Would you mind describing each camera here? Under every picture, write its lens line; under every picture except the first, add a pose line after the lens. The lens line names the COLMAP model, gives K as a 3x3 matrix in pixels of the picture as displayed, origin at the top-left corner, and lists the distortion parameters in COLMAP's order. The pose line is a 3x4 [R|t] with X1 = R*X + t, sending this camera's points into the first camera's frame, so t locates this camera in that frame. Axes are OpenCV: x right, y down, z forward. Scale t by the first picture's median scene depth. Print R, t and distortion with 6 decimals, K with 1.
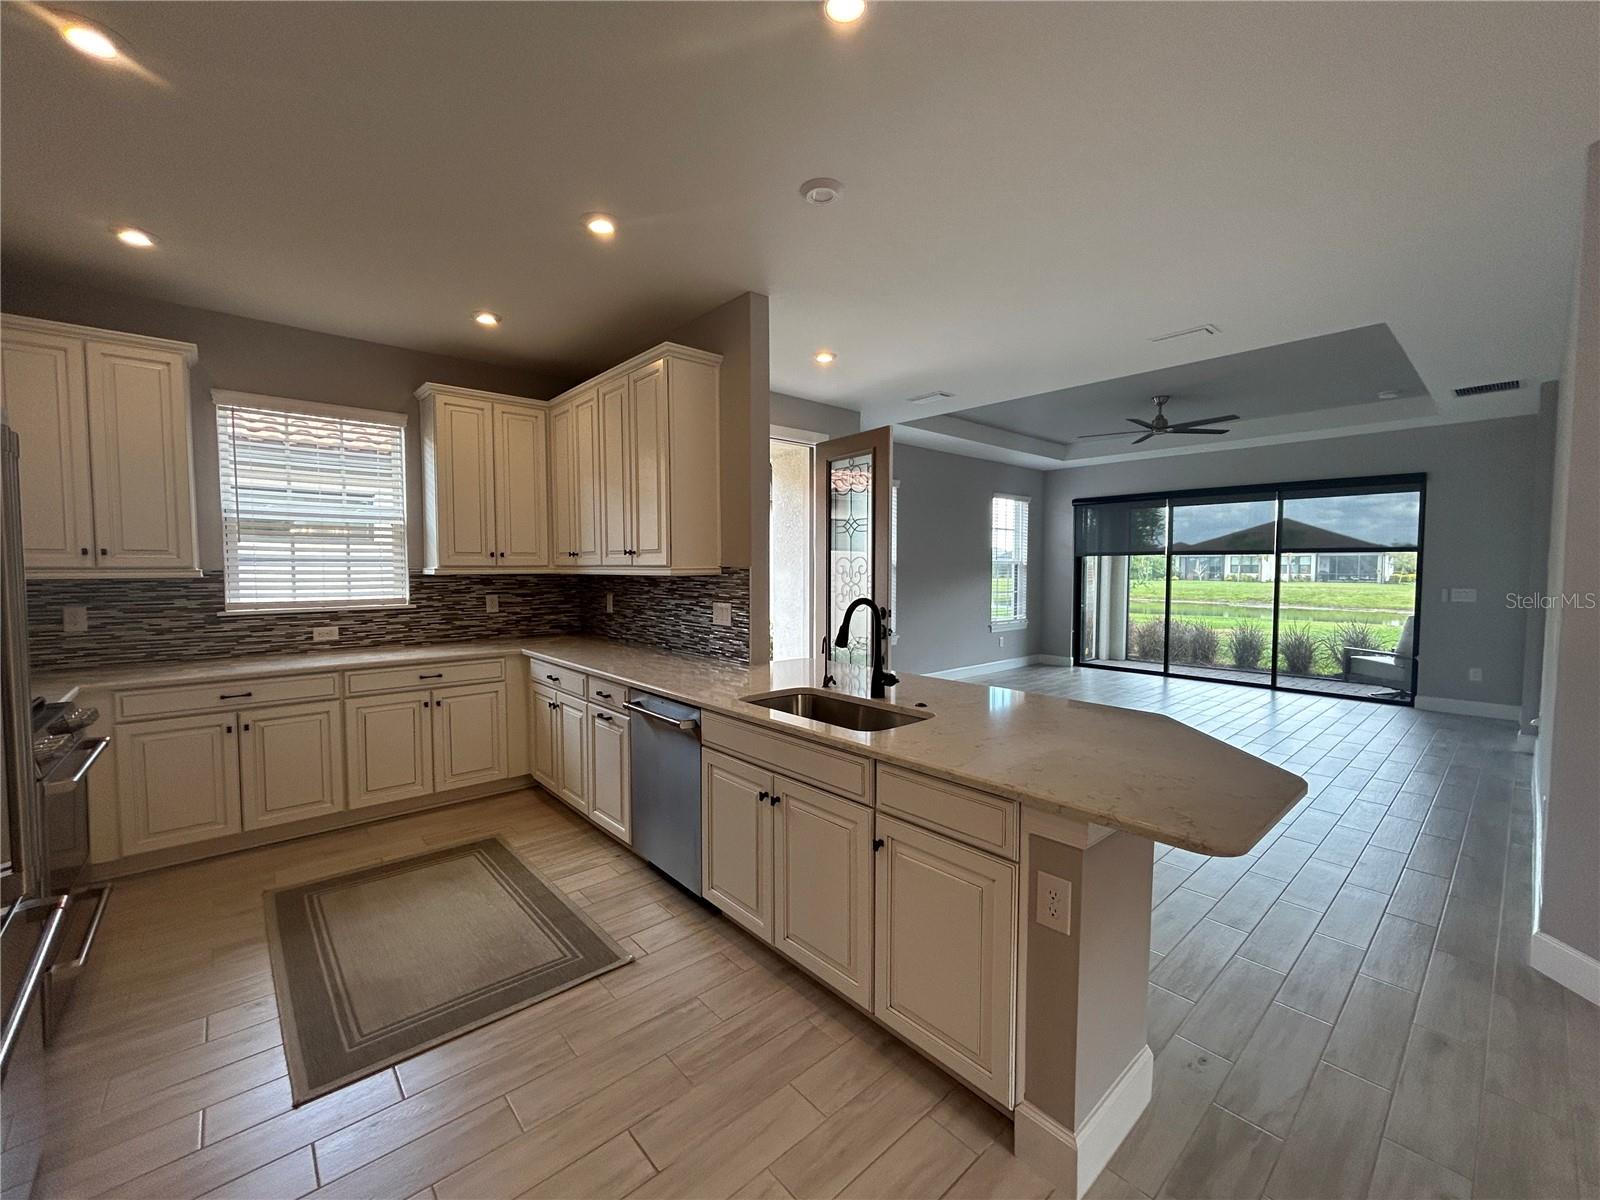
lens RADIAL K [[659.4, 0, 800.0], [0, 659.4, 600.0], [0, 0, 1]] dist [-0.002200, 0.005986]
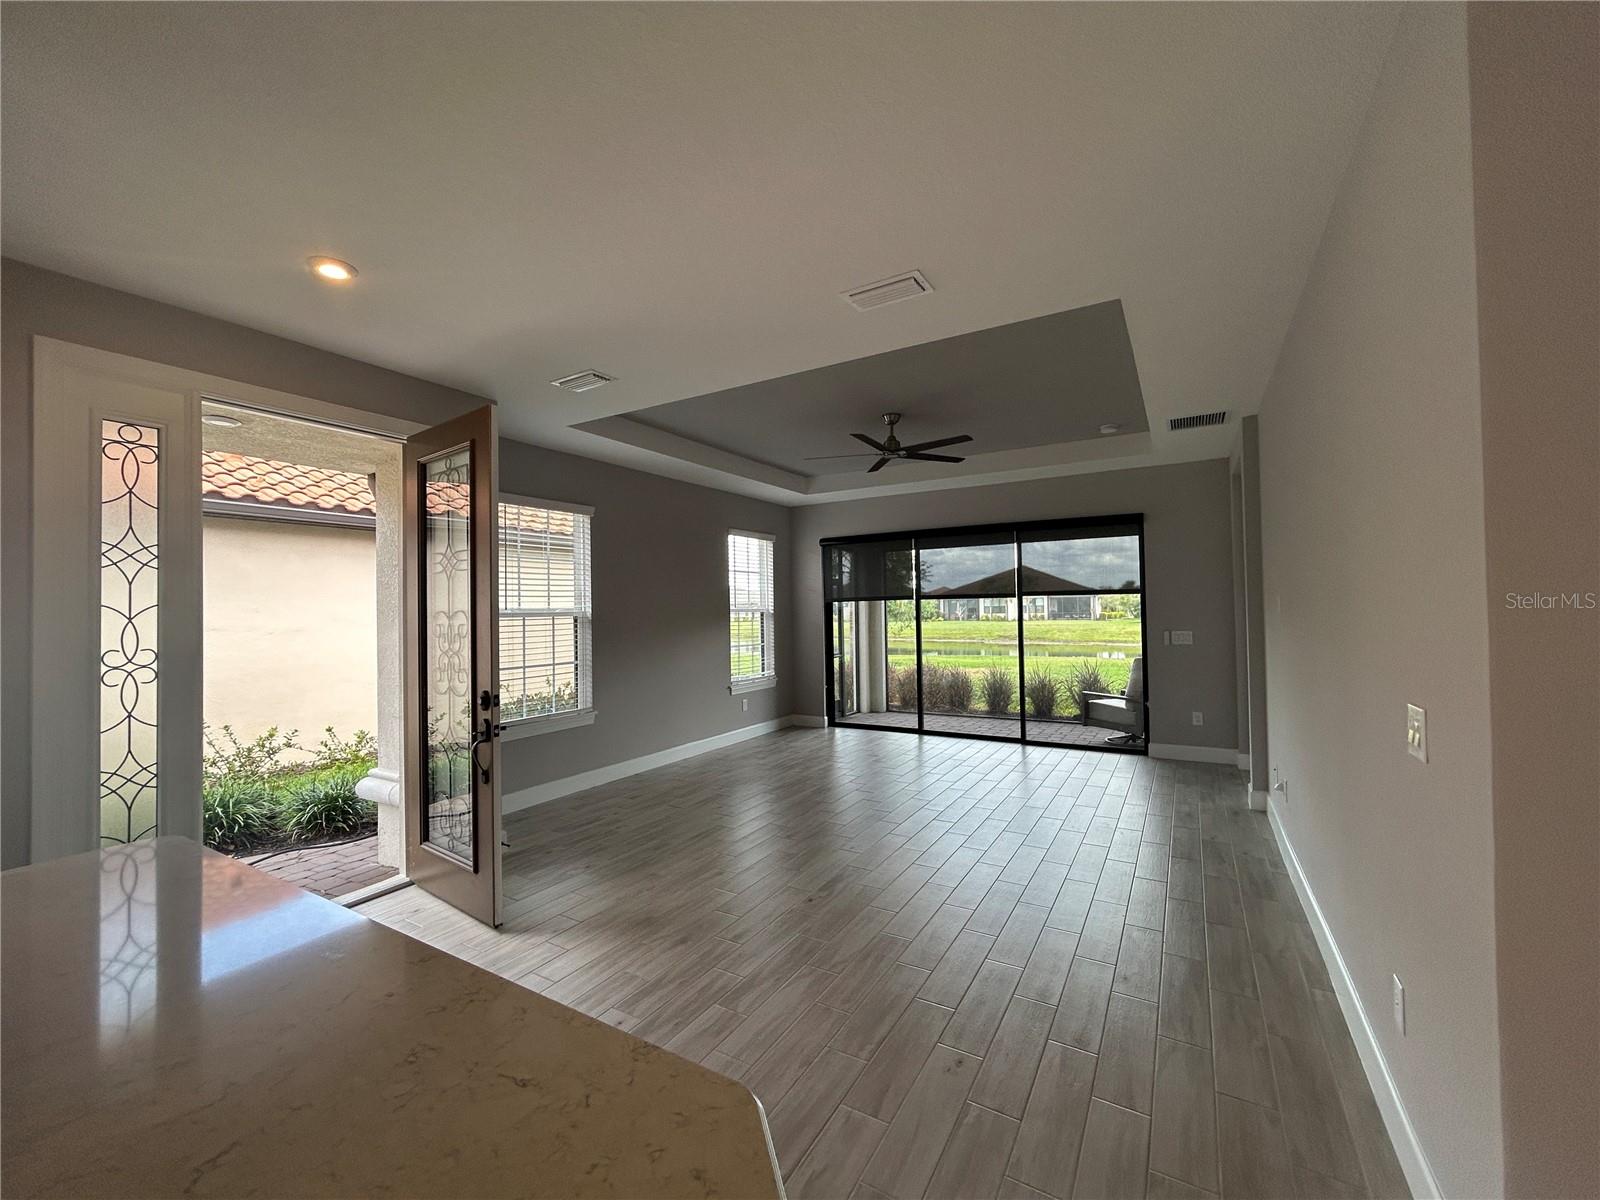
lens RADIAL K [[651.3, 0, 800.0], [0, 651.3, 600.0], [0, 0, 1]] dist [-0.000186, -0.000052]
pose [[0.954987, -0.012178, 0.296396, 0.122362], [0.032865, 0.997350, -0.064914, -0.013206], [-0.294820, 0.071733, 0.952857, 0.169351]]
